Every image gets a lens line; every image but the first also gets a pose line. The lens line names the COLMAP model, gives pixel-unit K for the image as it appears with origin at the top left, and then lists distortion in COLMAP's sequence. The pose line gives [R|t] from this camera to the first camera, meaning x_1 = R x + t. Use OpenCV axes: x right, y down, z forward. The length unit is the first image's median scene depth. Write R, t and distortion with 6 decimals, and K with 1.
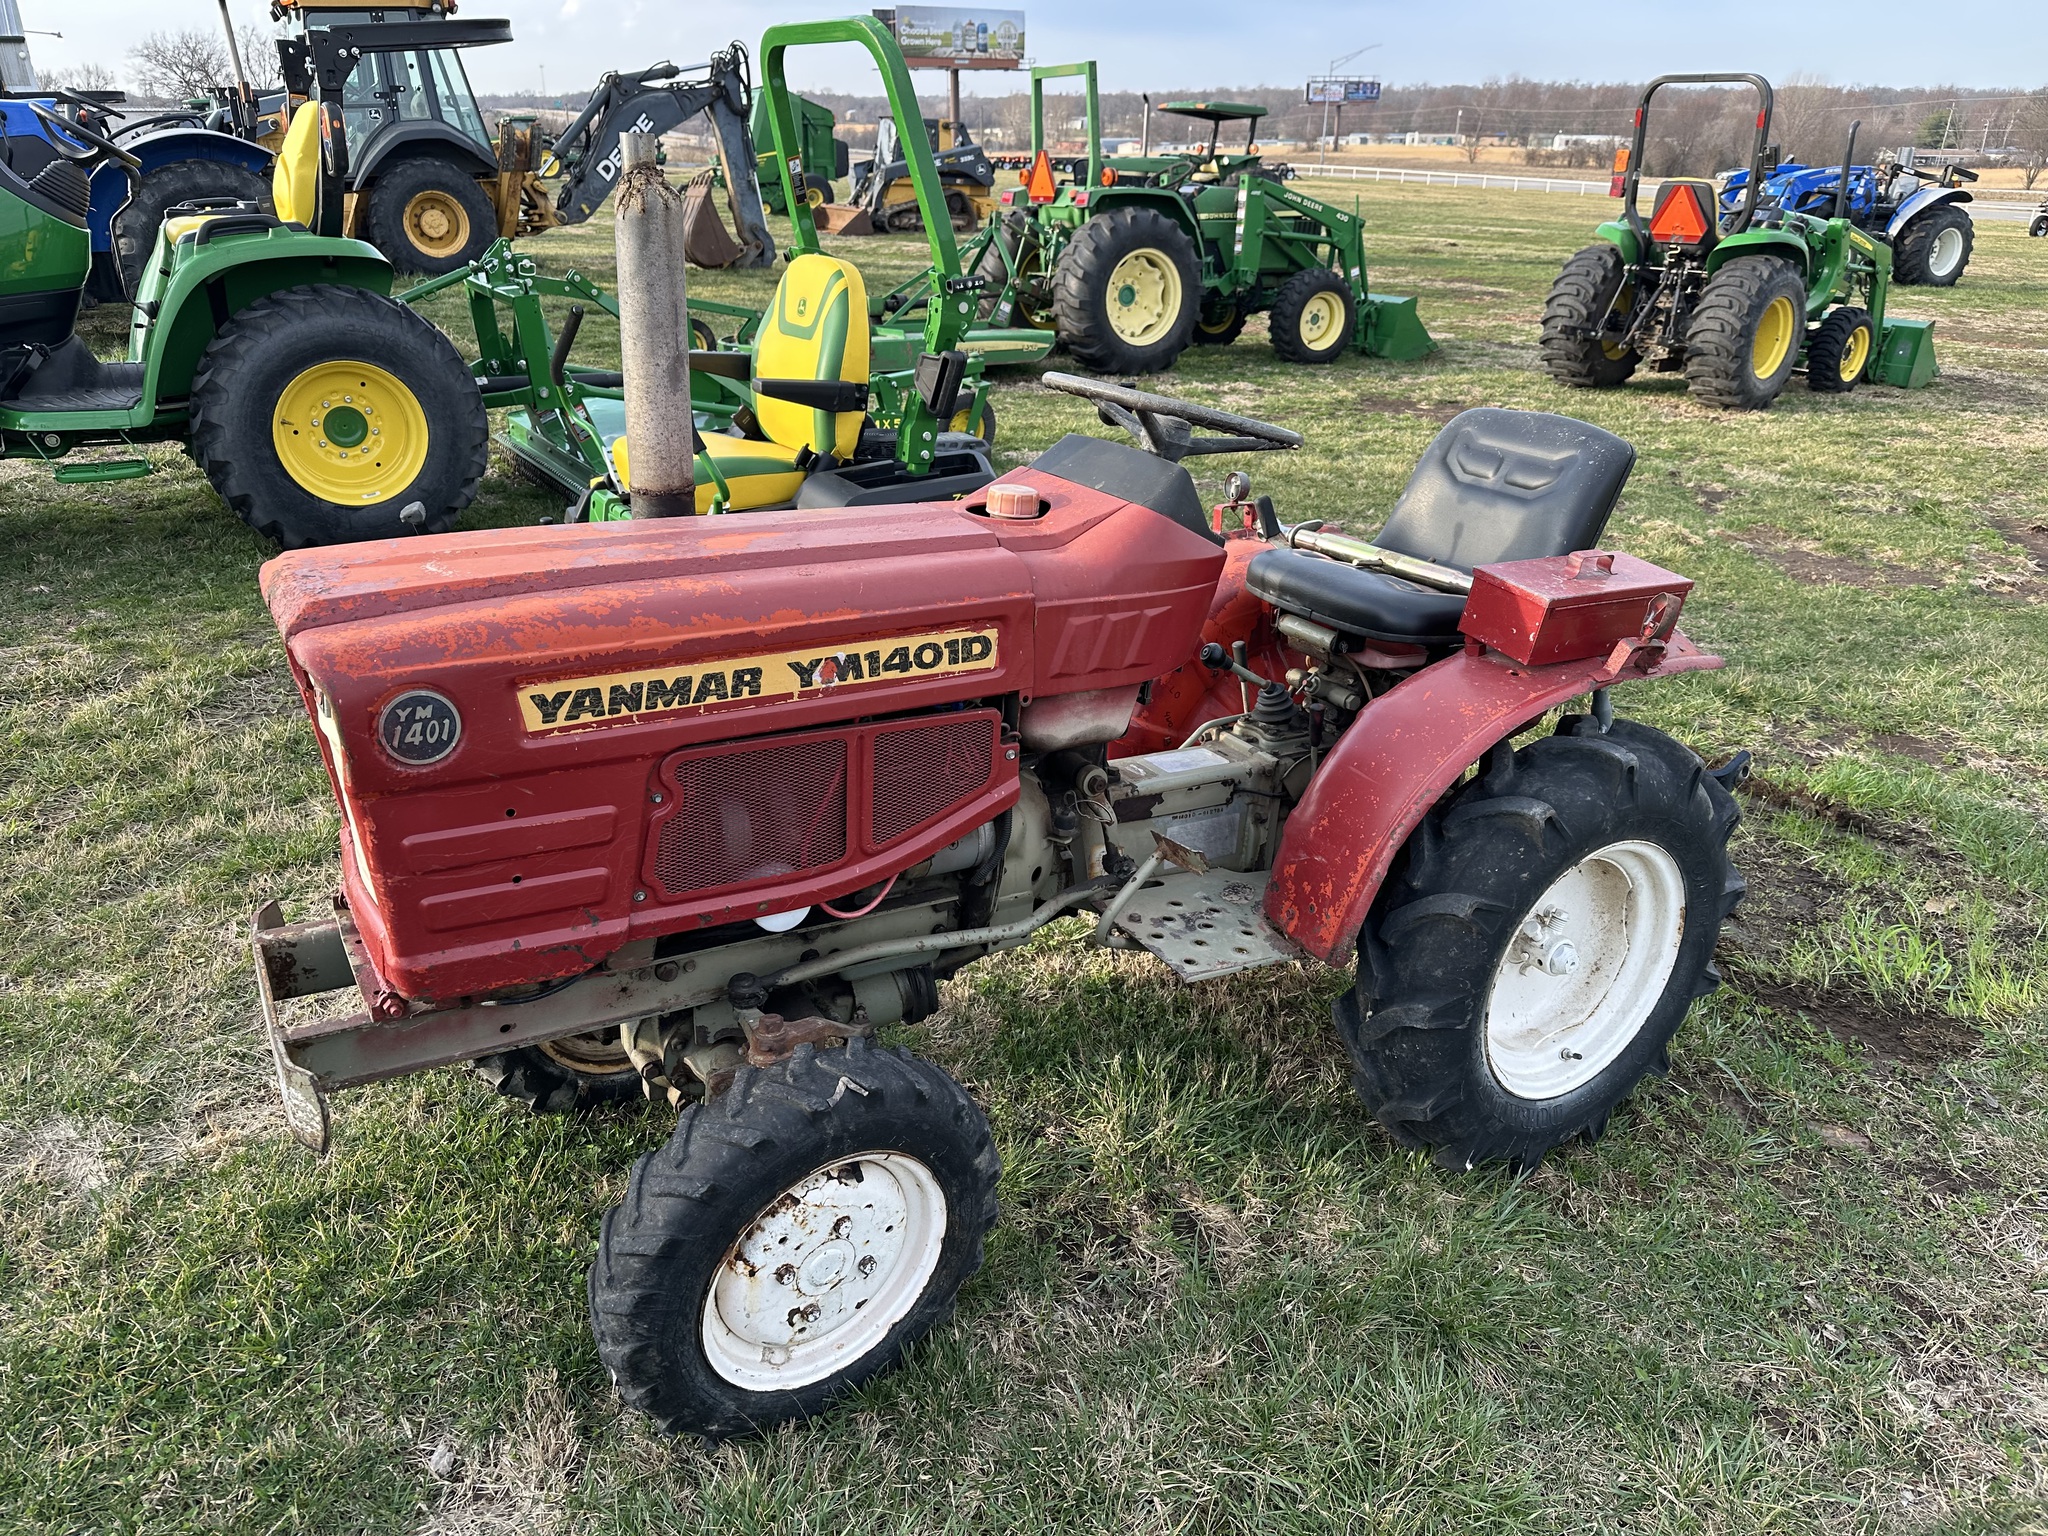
lens RADIAL K [[1464.9, 0, 1033.5], [0, 1464.9, 733.1], [0, 0, 1]] dist [0.021177, -0.030334]
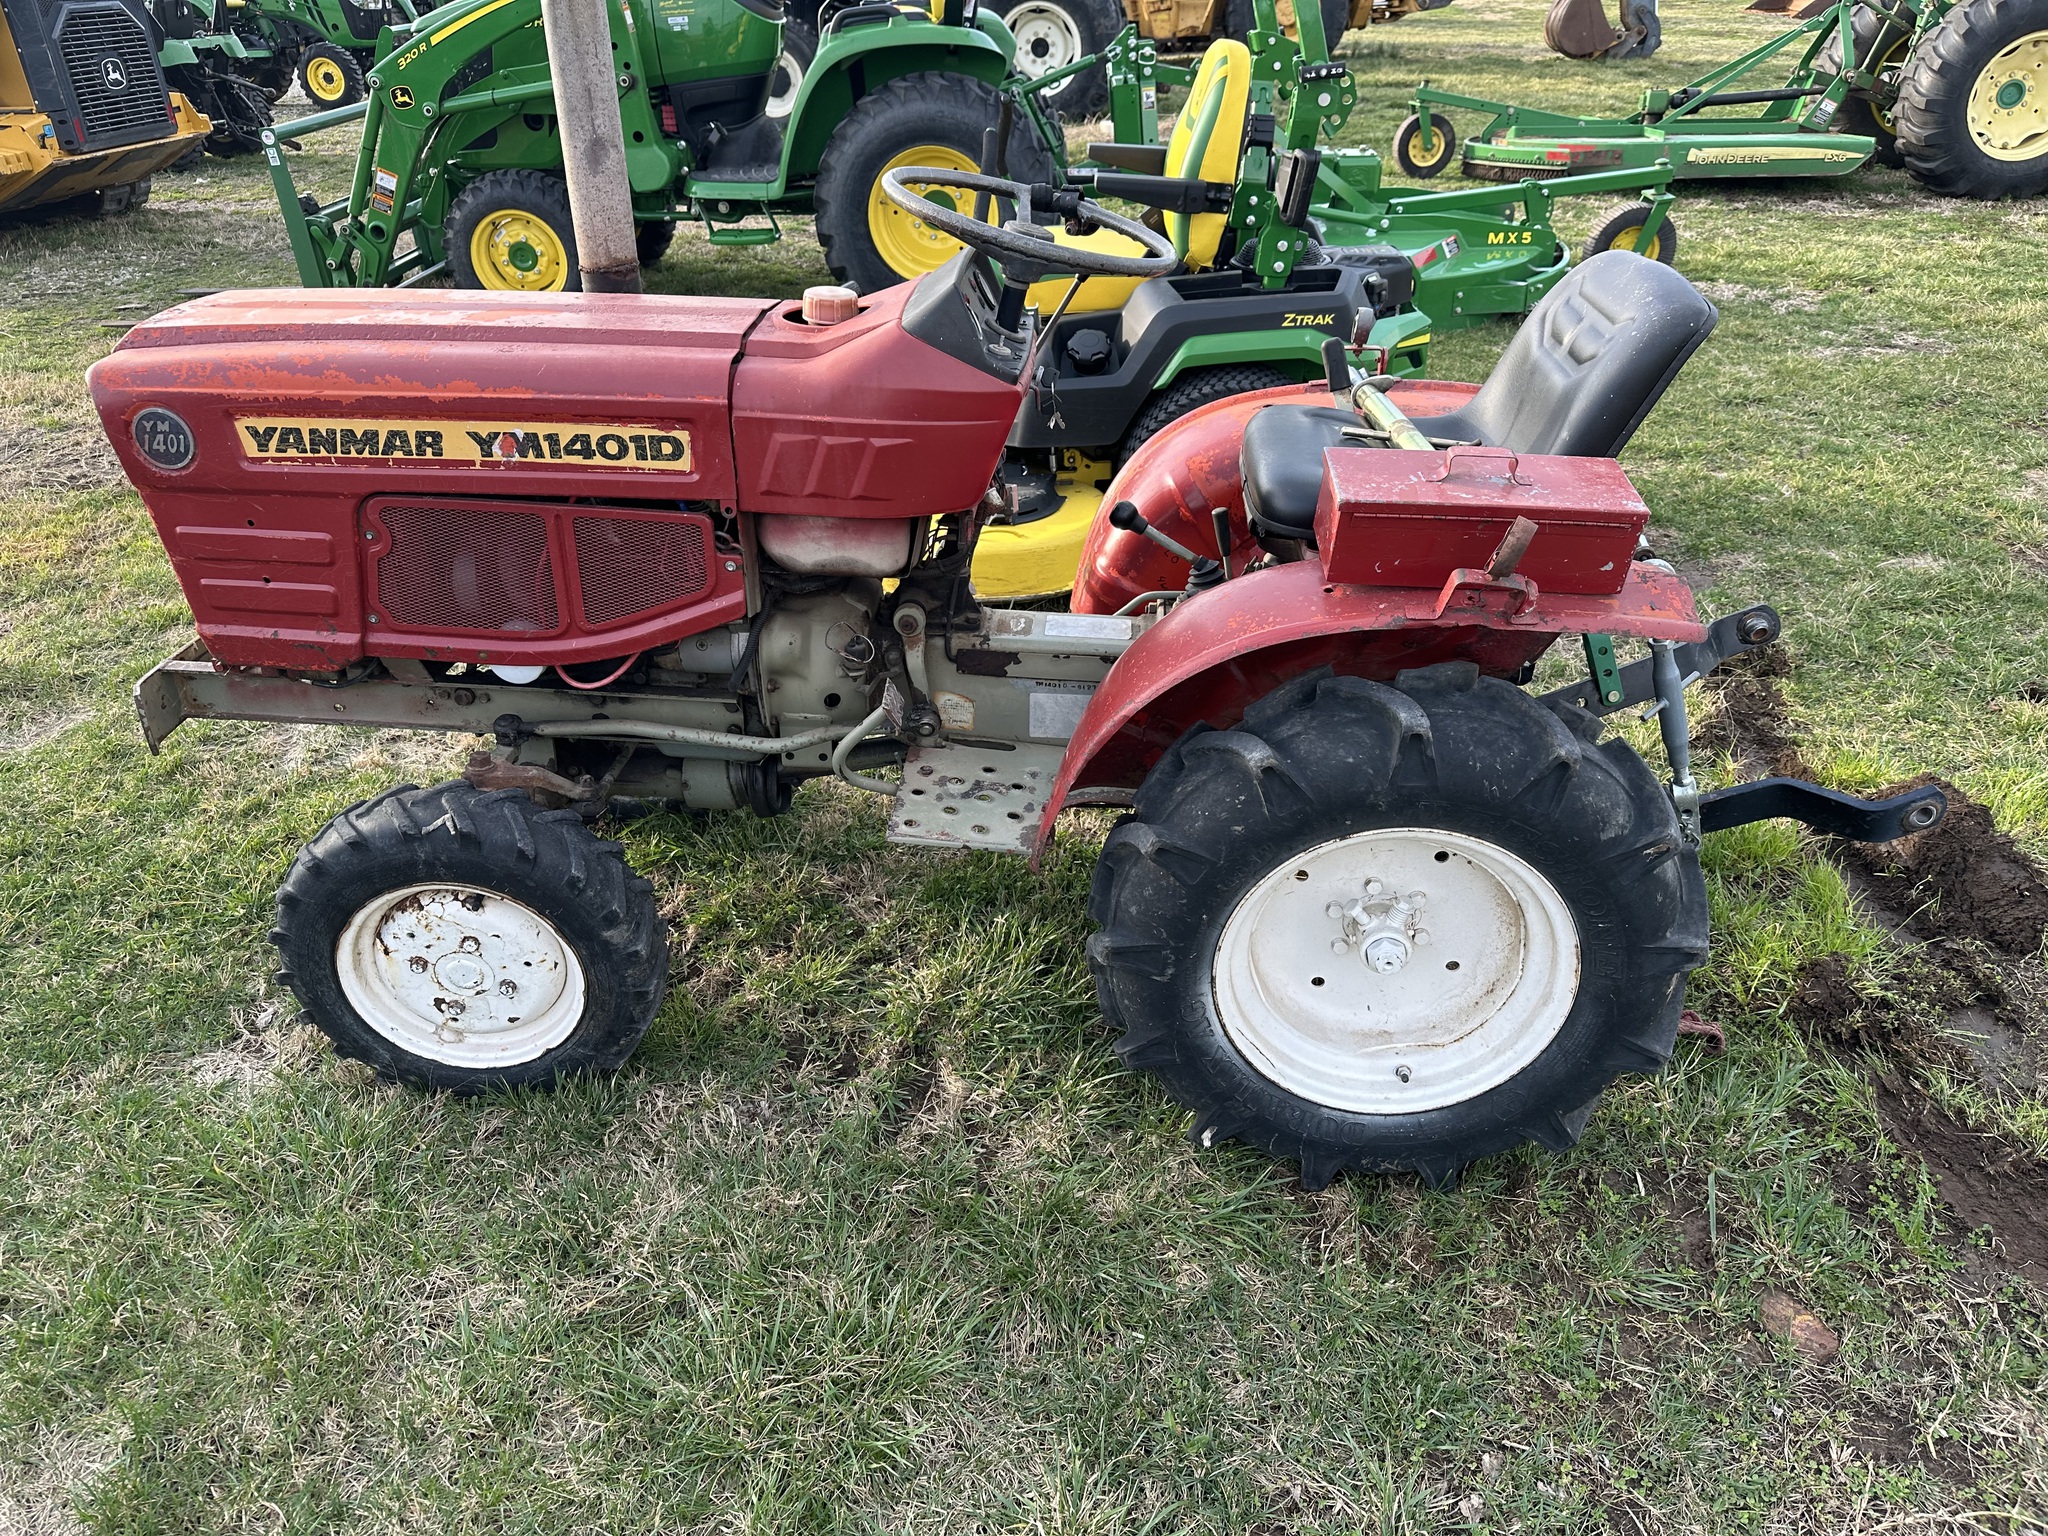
lens RADIAL K [[1464.9, 0, 1041.1], [0, 1464.9, 756.4], [0, 0, 1]] dist [0.021177, -0.030334]
pose [[0.819015, 0.244868, -0.518897, 0.744416], [-0.172262, 0.967579, 0.184708, -0.083502], [0.547303, -0.061892, 0.834643, 0.293343]]
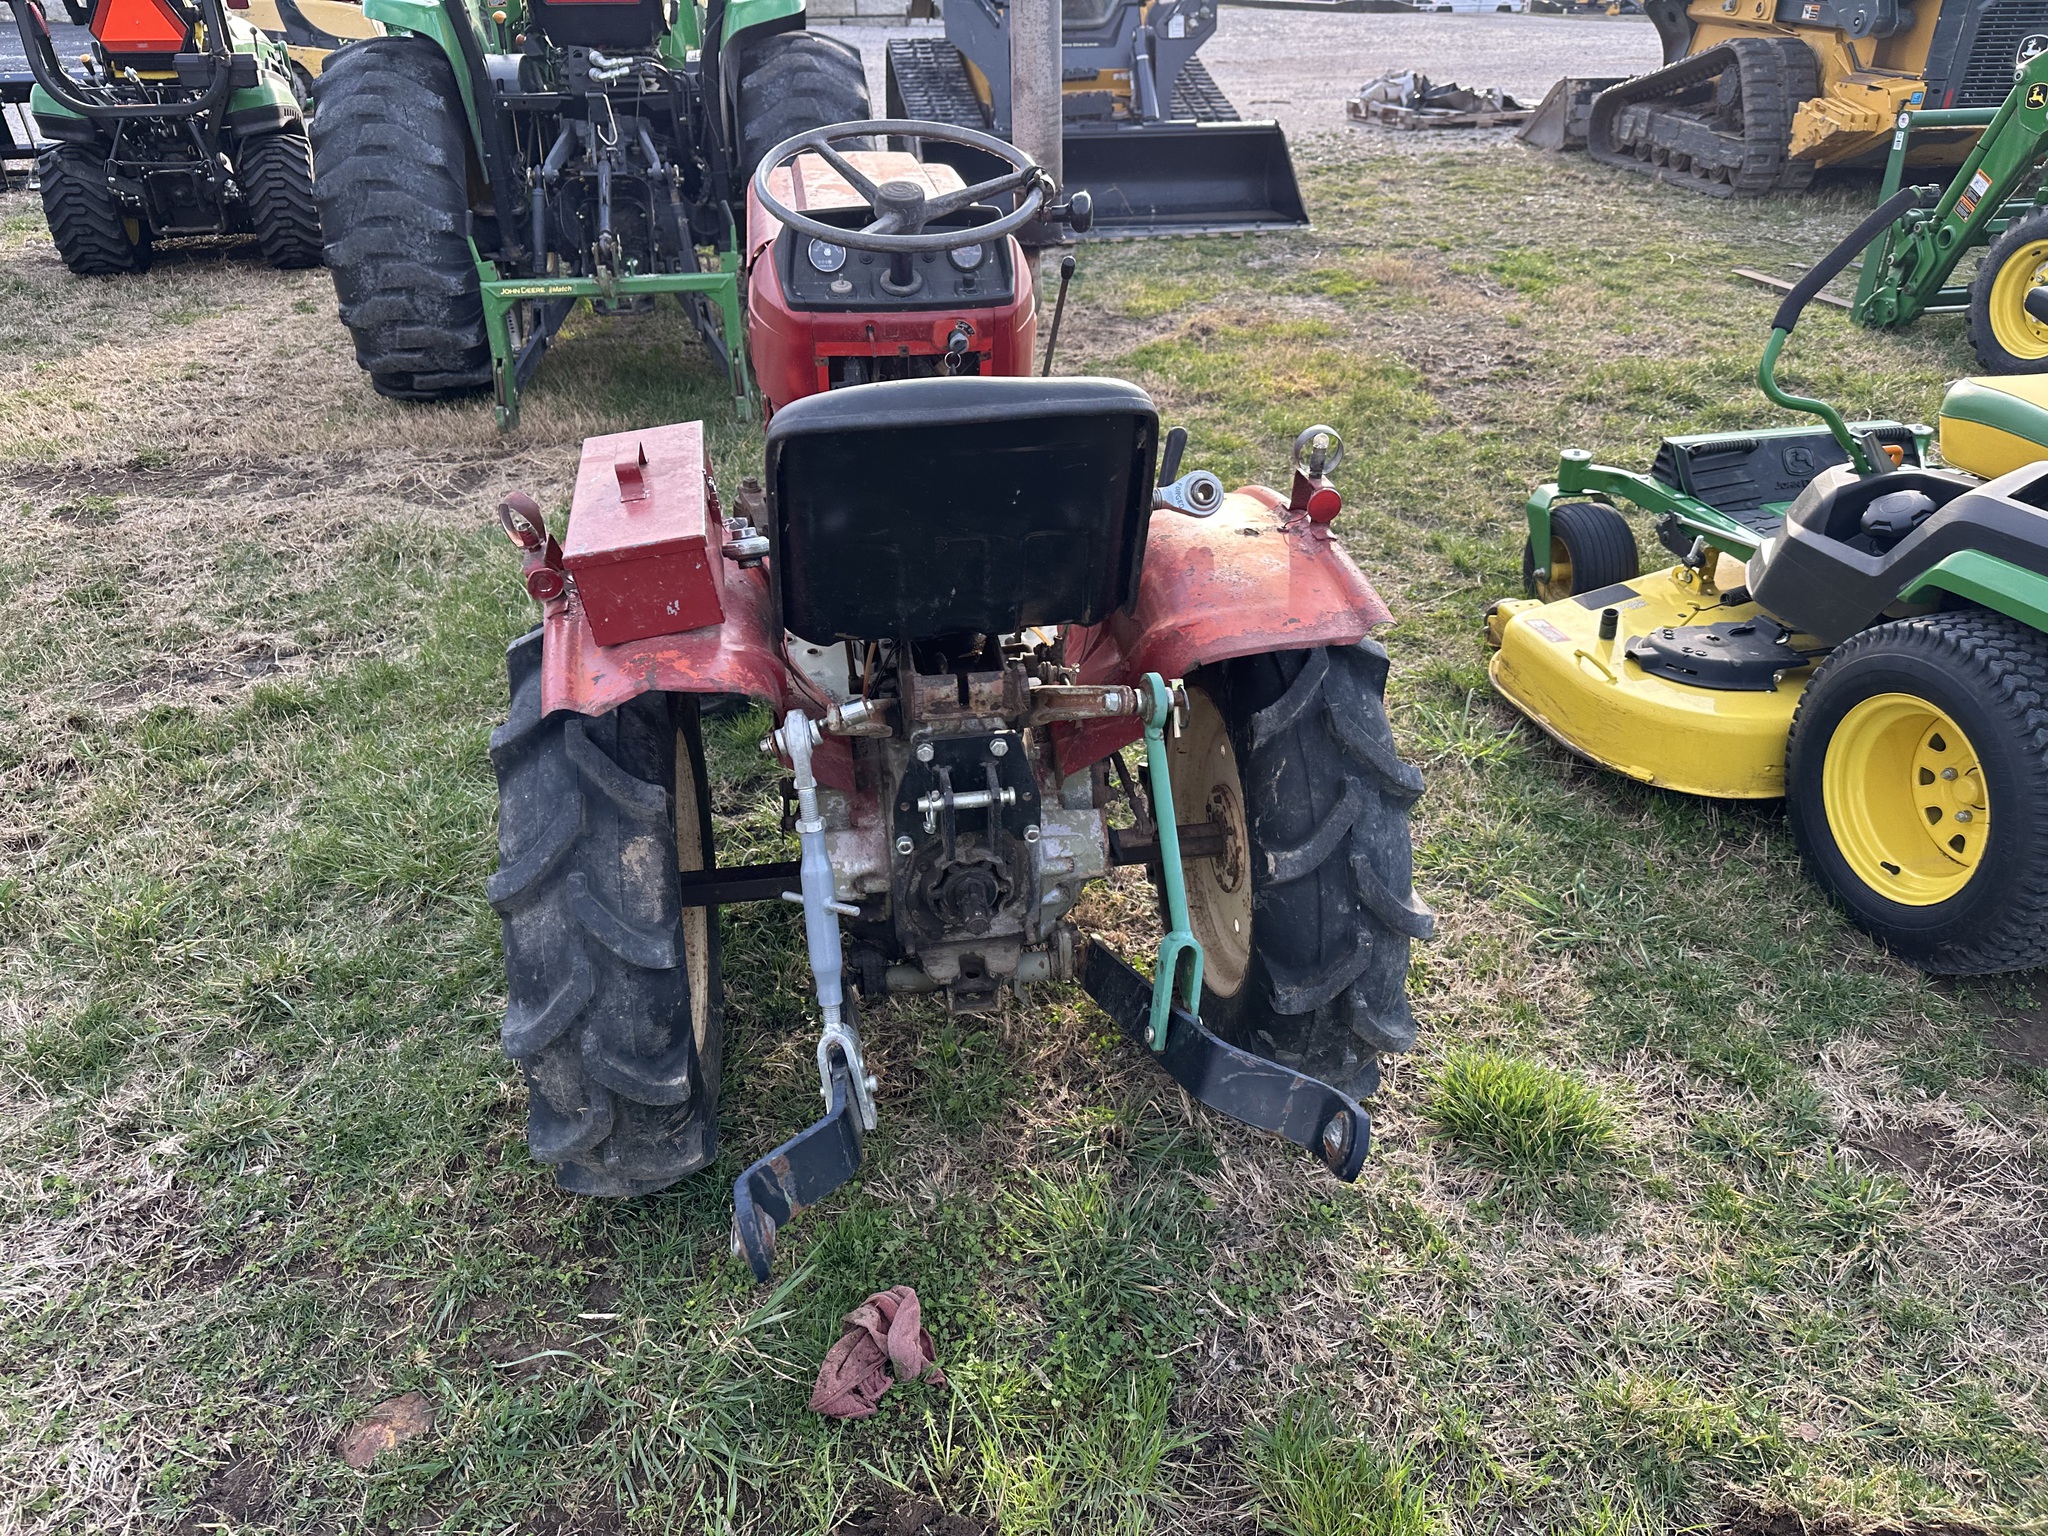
lens RADIAL K [[1464.9, 0, 1024.8], [0, 1464.9, 753.0], [0, 0, 1]] dist [0.021177, -0.030334]
pose [[-0.377513, 0.430257, -0.819978, 1.155492], [-0.347199, 0.755134, 0.556081, -0.577244], [0.858450, 0.494623, -0.135688, 1.617383]]
